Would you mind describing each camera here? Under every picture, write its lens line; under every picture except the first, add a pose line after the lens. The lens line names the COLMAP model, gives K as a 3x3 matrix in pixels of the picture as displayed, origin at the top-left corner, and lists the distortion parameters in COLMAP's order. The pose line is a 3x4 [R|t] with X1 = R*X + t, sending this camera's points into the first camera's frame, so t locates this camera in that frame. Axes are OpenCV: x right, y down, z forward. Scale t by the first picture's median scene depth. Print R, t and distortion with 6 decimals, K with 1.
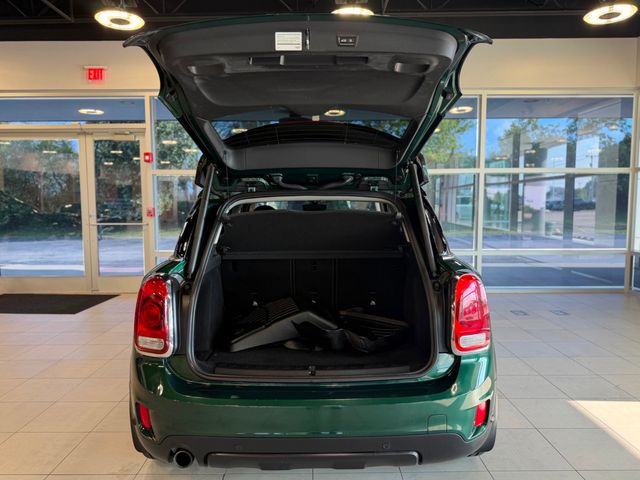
lens RADIAL K [[481.2, 0, 320.0], [0, 481.2, 240.0], [0, 0, 1]] dist [0.001393, 0.000634]
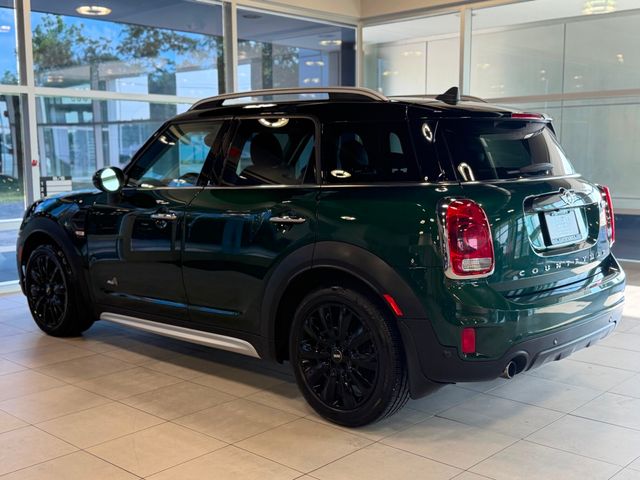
lens RADIAL K [[752.3, 0, 320.0], [0, 752.3, 240.0], [0, 0, 1]] dist [0.000282, 0.001923]
pose [[0.669934, -0.092571, 0.736627, -0.511756], [0.064208, 0.995703, 0.066734, 0.012130], [-0.739639, 0.002590, 0.672999, 0.061833]]
